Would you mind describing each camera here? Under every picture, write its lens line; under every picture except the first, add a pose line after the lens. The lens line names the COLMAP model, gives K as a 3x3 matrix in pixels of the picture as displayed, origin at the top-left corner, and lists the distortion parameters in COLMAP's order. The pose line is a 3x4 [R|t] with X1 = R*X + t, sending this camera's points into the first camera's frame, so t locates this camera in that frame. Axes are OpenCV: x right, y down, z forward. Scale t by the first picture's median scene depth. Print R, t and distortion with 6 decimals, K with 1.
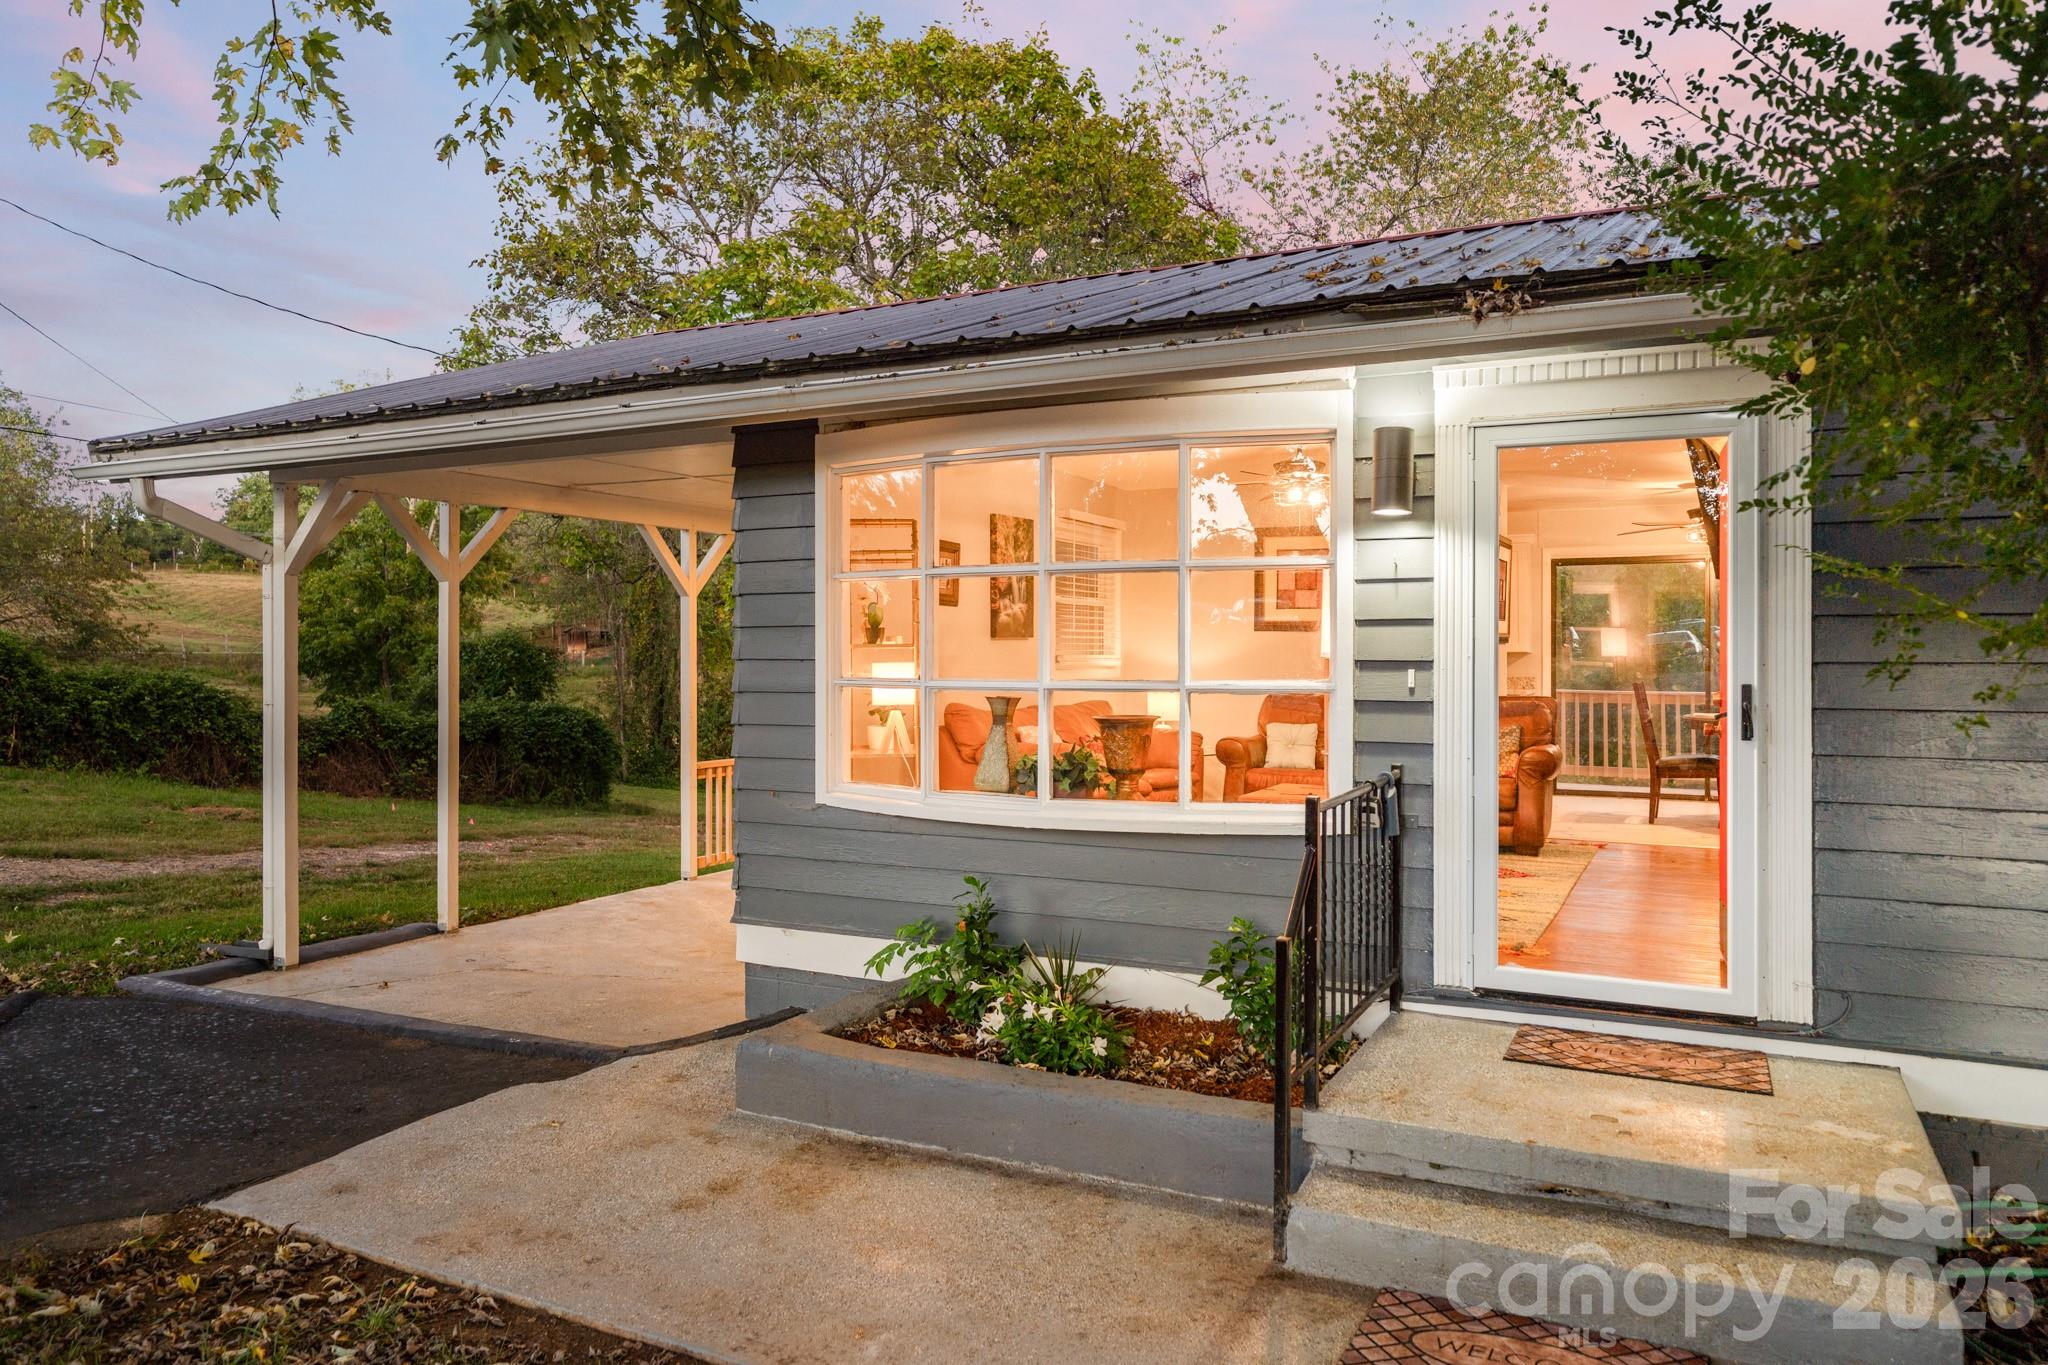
lens RADIAL K [[1358.6, 0, 1022.1], [0, 1358.6, 658.3], [0, 0, 1]] dist [-0.000307, 0.000799]
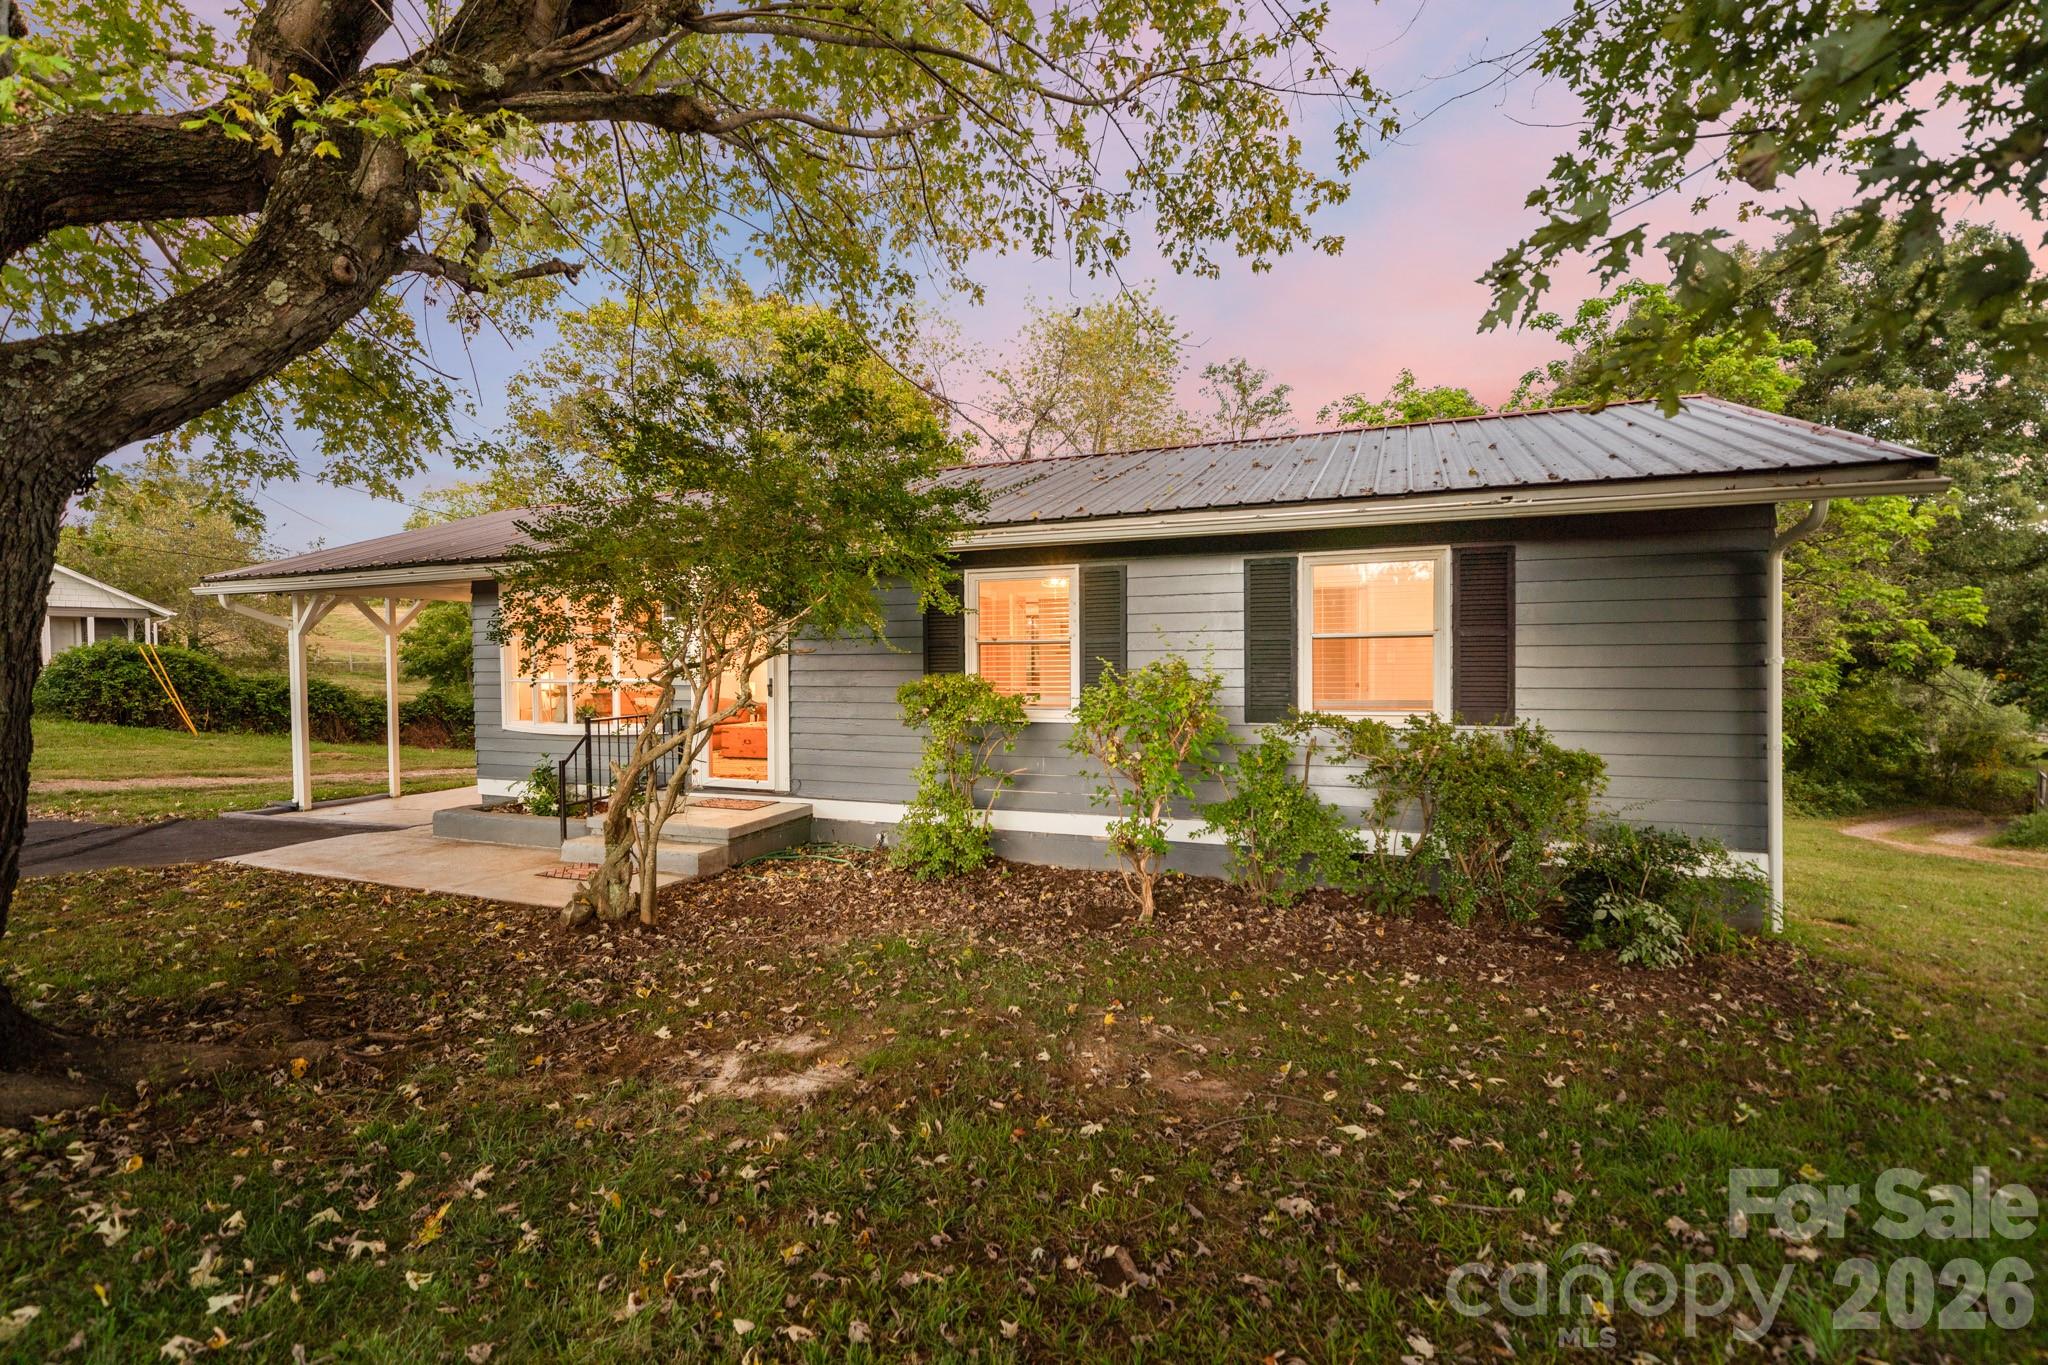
lens RADIAL K [[893.0, 0, 1024.0], [0, 893.0, 682.5], [0, 0, 1]] dist [-0.004127, -0.000232]
pose [[0.996550, -0.013563, 0.081878, 0.817657], [0.011286, 0.999538, 0.028211, -0.016914], [-0.082223, -0.027190, 0.996243, -0.864690]]
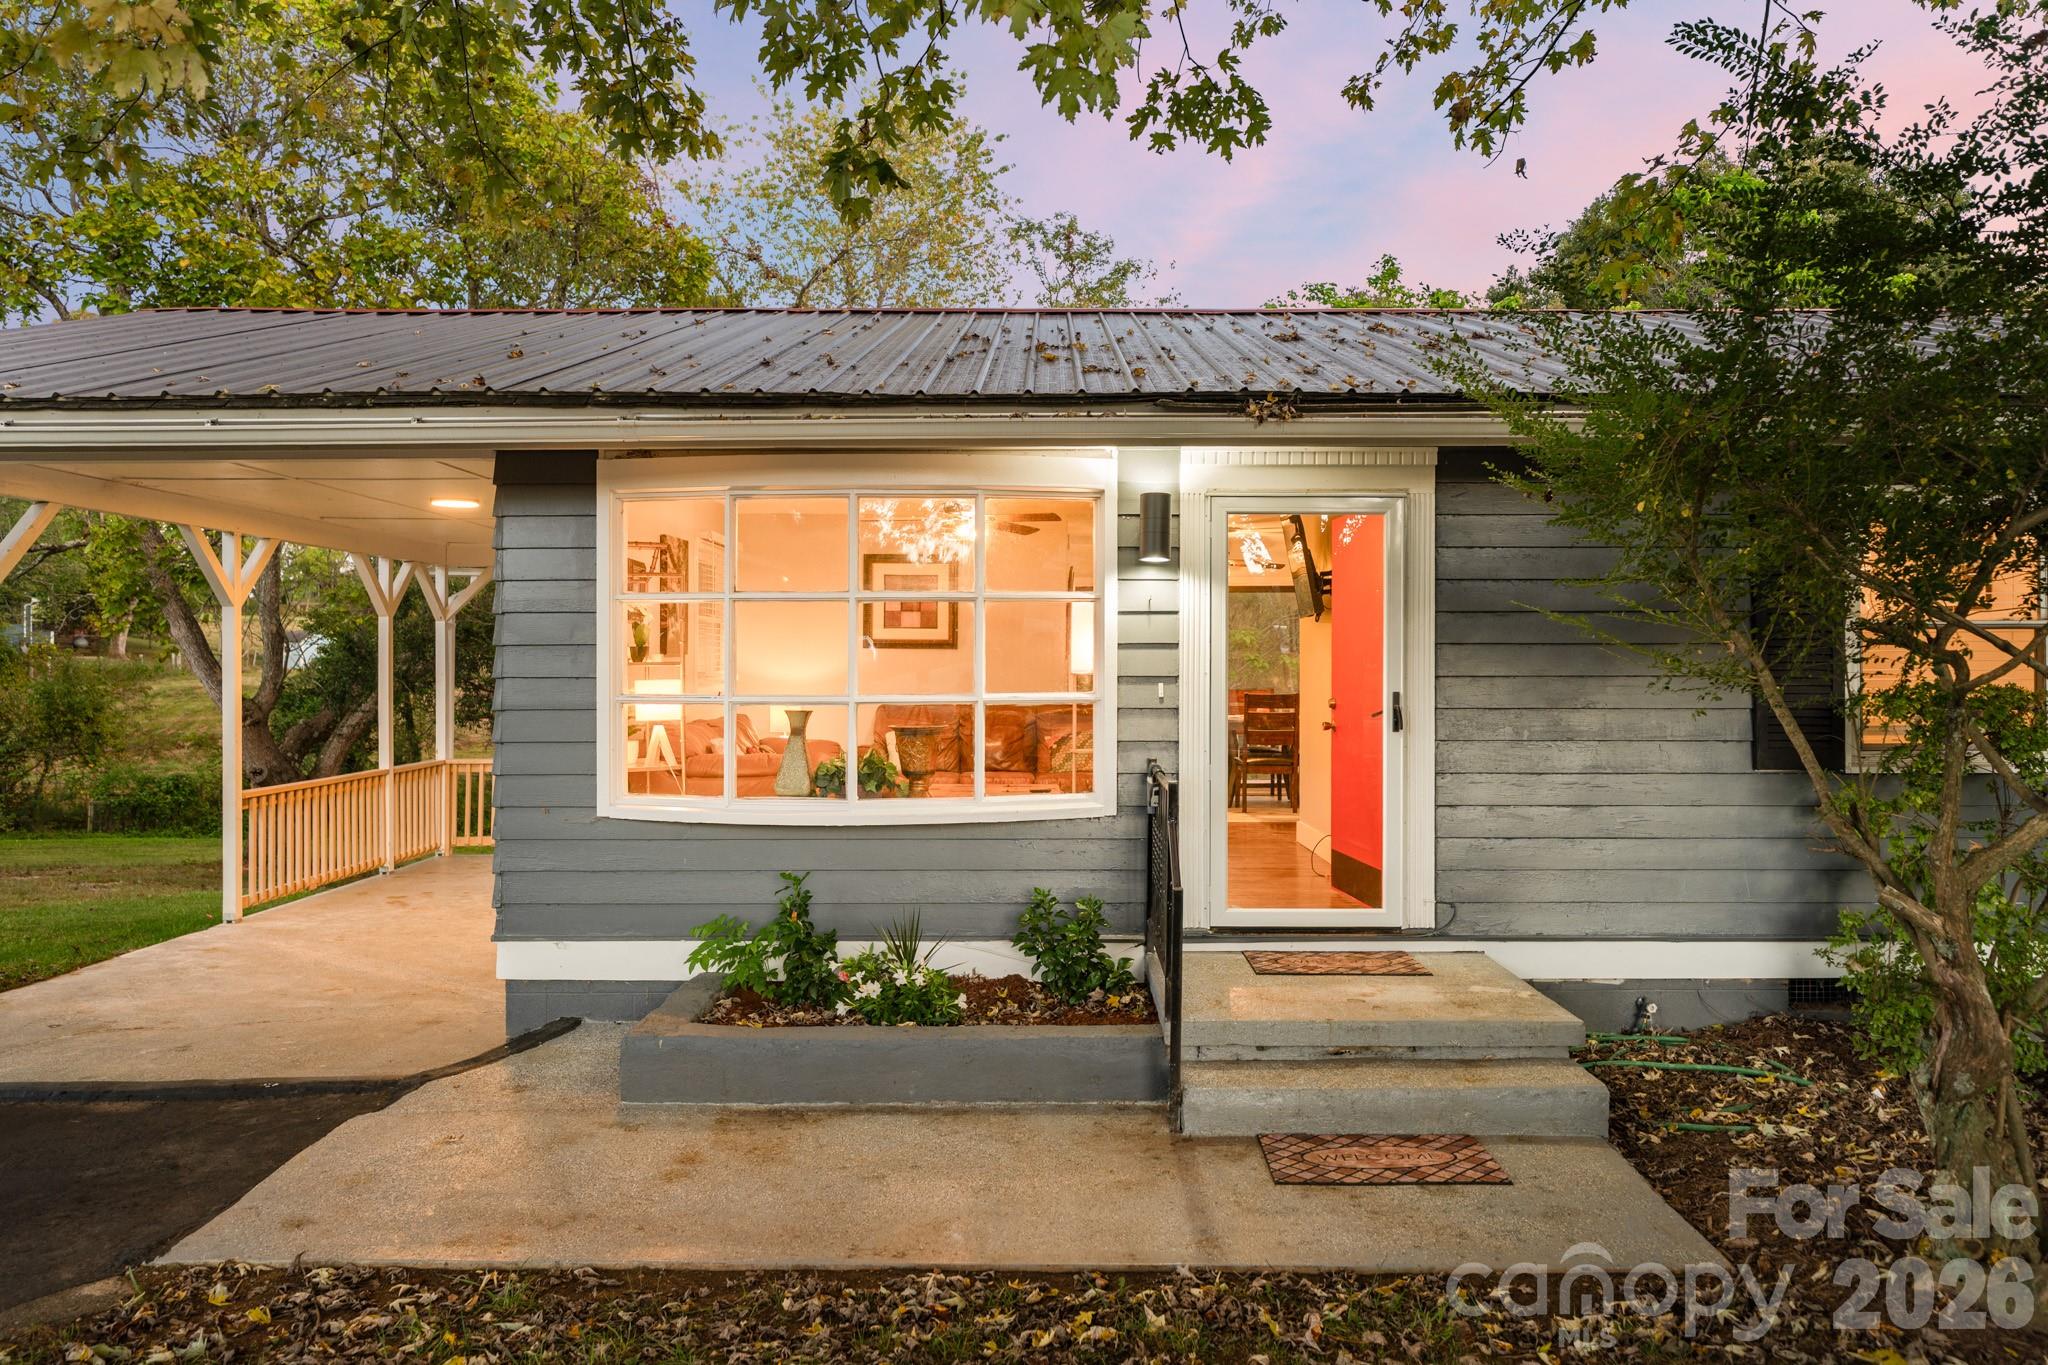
lens RADIAL K [[1372.2, 0, 1024.0], [0, 1372.2, 682.5], [0, 0, 1]] dist [-0.003022, 0.000551]
pose [[0.897203, -0.007520, 0.441554, -0.388085], [0.003548, 0.999945, 0.009820, -0.005152], [-0.441604, -0.007244, 0.897181, -0.094215]]
